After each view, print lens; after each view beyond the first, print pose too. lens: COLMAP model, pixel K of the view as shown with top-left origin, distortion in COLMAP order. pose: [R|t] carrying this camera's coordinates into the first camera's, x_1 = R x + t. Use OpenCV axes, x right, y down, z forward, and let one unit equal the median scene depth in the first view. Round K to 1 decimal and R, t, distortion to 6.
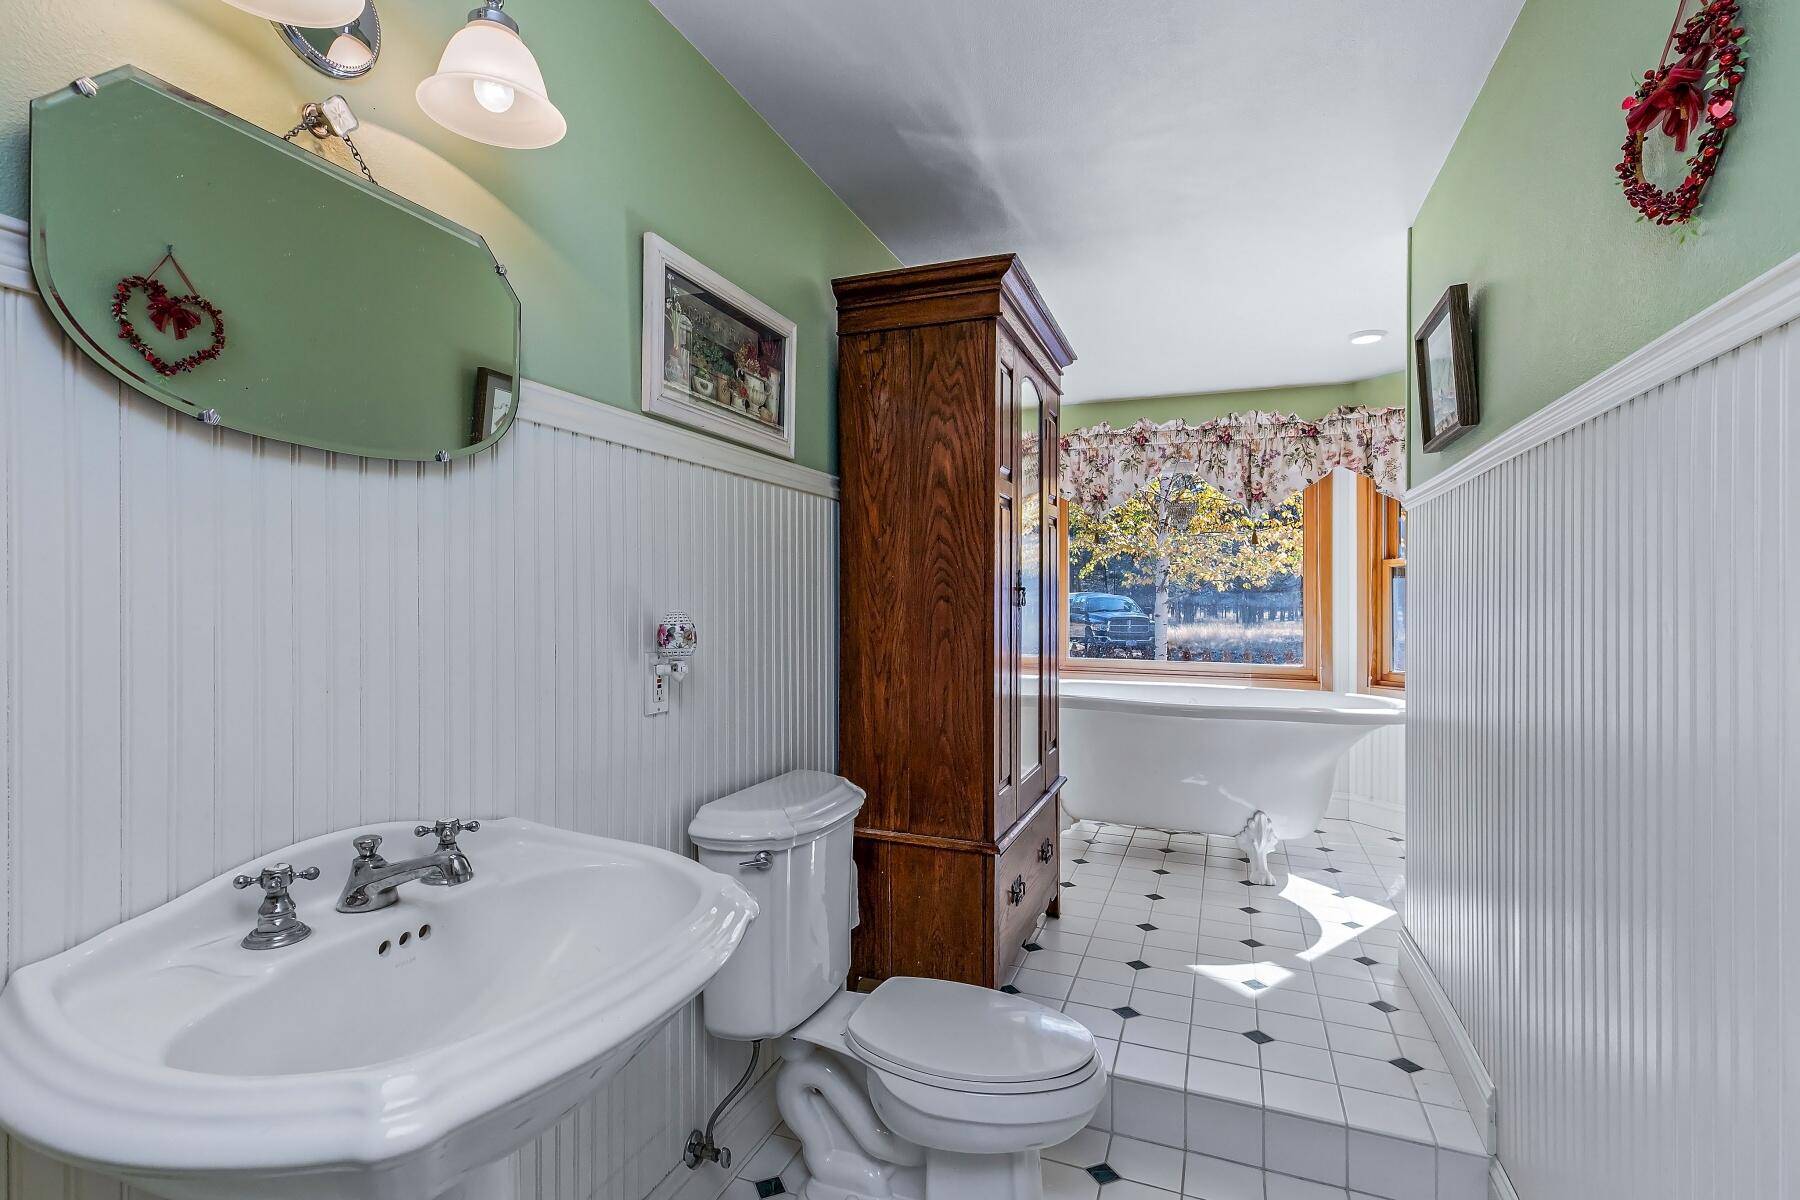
lens RADIAL K [[809.8, 0, 900.0], [0, 809.8, 600.0], [0, 0, 1]] dist [-0.001701, -0.000016]
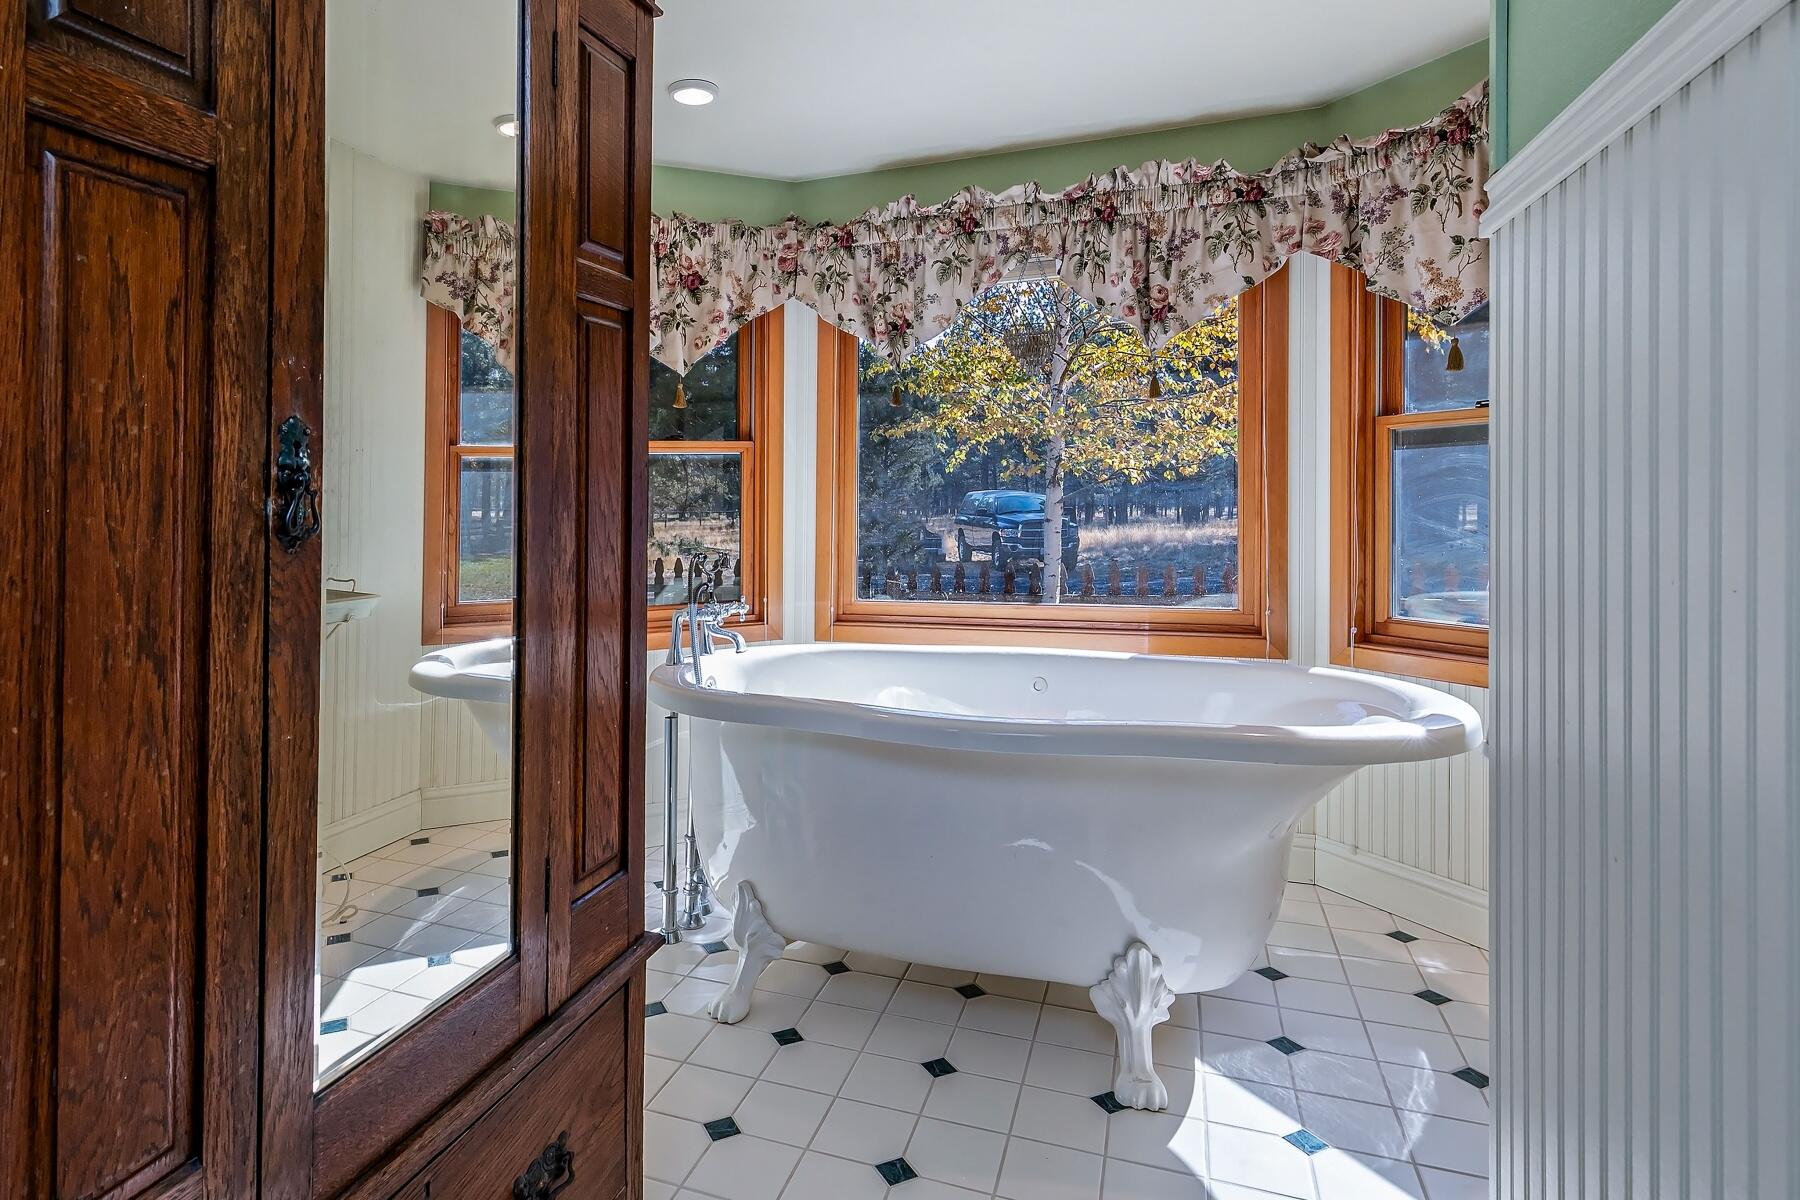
lens RADIAL K [[828.4, 0, 897.3], [0, 828.4, 554.1], [0, 0, 1]] dist [0.002283, -0.000234]
pose [[0.998326, -0.028853, 0.050128, 0.220419], [0.025707, 0.997725, 0.062319, 0.000676], [-0.051812, -0.060926, 0.996797, 0.413167]]
